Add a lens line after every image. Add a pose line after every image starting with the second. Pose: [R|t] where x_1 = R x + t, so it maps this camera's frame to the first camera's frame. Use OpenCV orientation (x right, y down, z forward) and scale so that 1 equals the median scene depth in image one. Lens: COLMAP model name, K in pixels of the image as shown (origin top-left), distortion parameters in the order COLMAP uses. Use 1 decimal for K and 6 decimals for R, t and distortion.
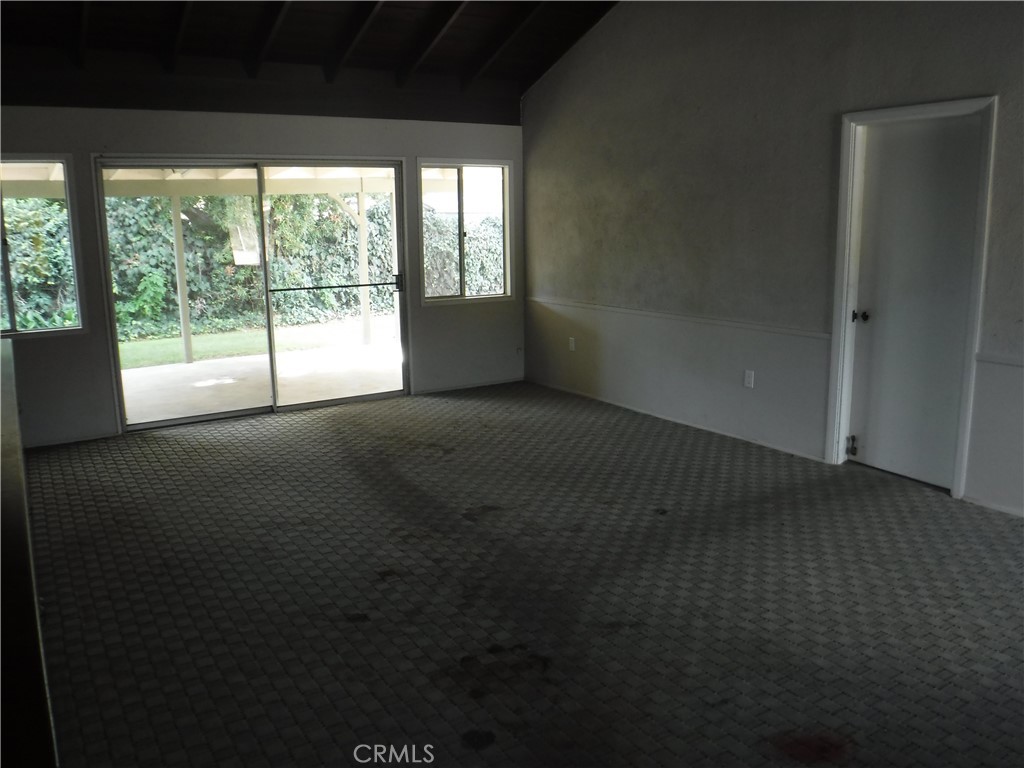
lens RADIAL K [[828.7, 0, 511.9], [0, 828.7, 385.1], [0, 0, 1]] dist [-0.085474, 0.022068]
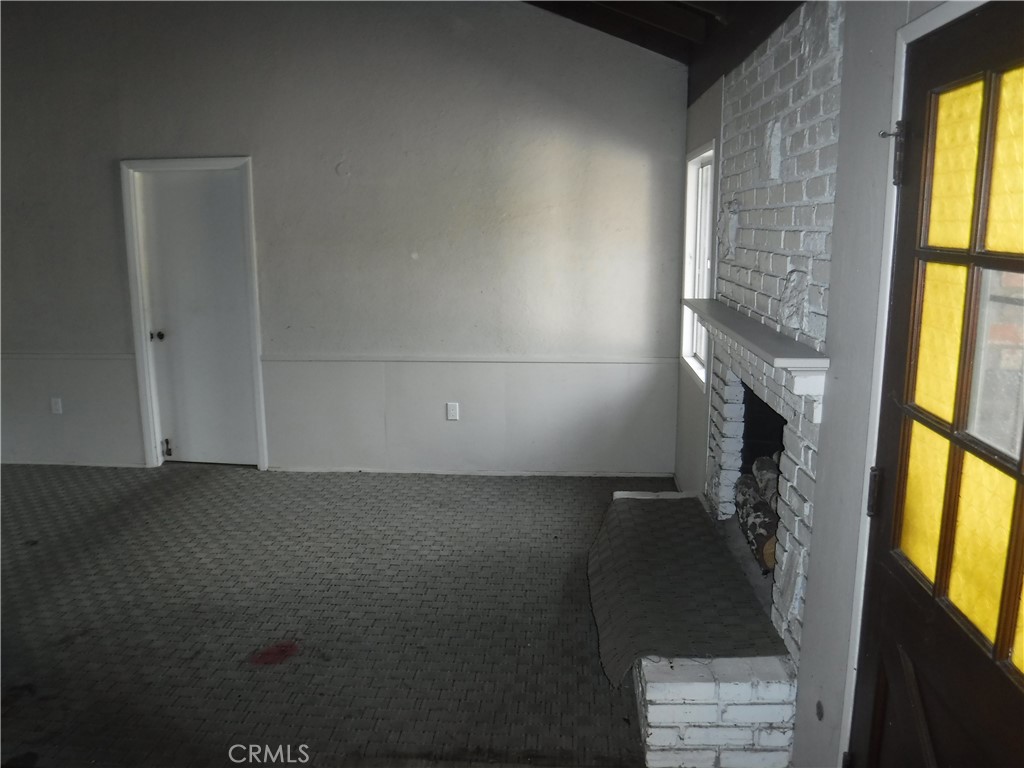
lens RADIAL K [[828.7, 0, 511.8], [0, 828.7, 383.8], [0, 0, 1]] dist [-0.085474, 0.022068]
pose [[0.595923, -0.141154, 0.790538, -0.250061], [0.151017, 0.986565, 0.062316, -0.017345], [-0.788714, 0.082249, 0.609234, -0.118775]]
